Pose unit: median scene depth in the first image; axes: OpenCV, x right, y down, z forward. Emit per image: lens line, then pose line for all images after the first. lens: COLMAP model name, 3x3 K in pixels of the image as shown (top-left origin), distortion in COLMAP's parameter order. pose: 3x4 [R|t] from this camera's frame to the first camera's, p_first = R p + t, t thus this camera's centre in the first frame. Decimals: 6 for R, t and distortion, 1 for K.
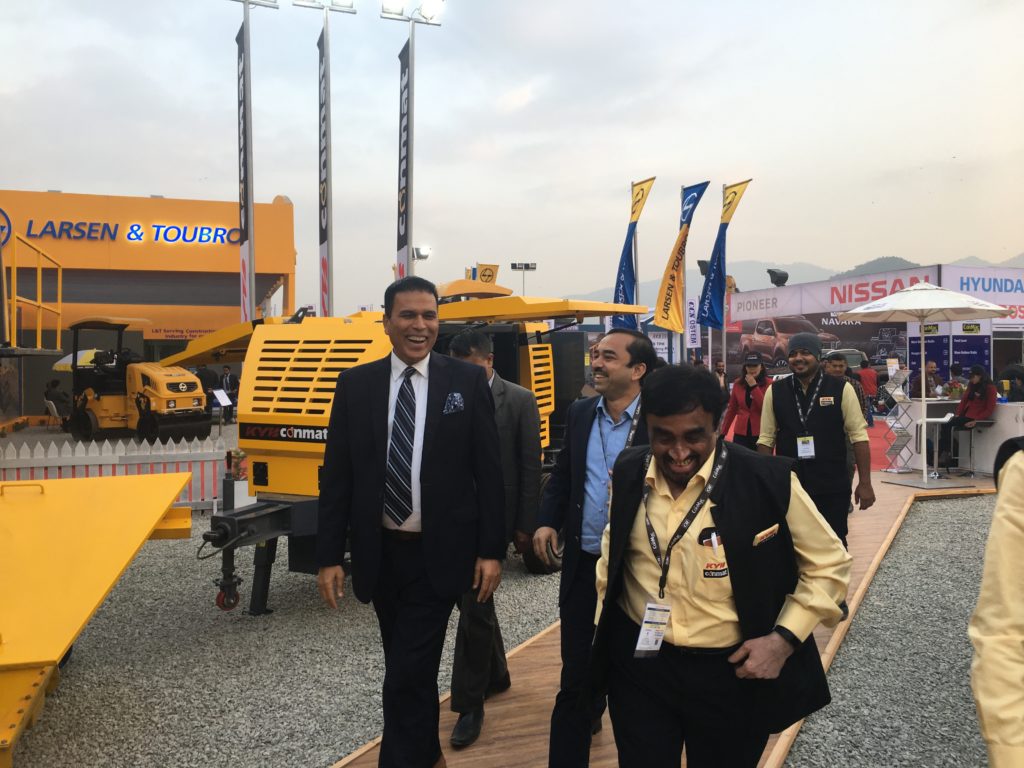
lens RADIAL K [[854.2, 0, 512.0], [0, 854.2, 384.0], [0, 0, 1]] dist [0.006591, 0.004407]
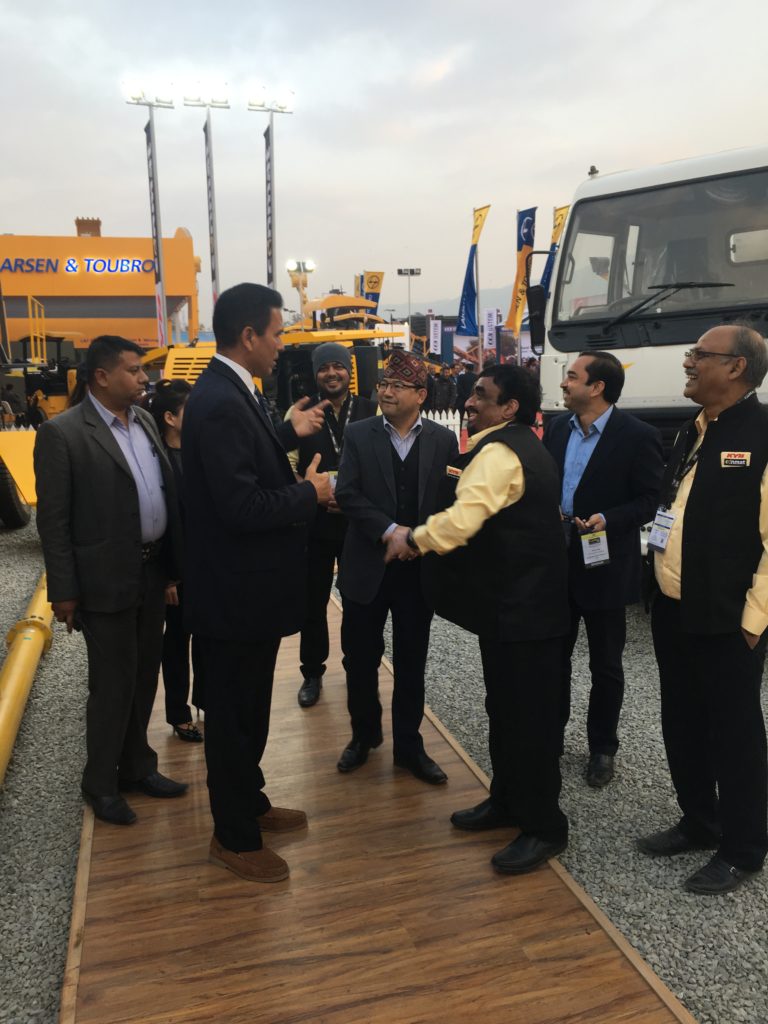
lens RADIAL K [[854.2, 0, 366.1], [0, 854.2, 513.4], [0, 0, 1]] dist [0.006591, 0.004407]
pose [[0.997681, -0.003172, -0.067987, 0.080683], [0.013325, 0.988685, 0.149412, 0.003197], [0.066744, -0.149972, 0.986435, -0.275745]]
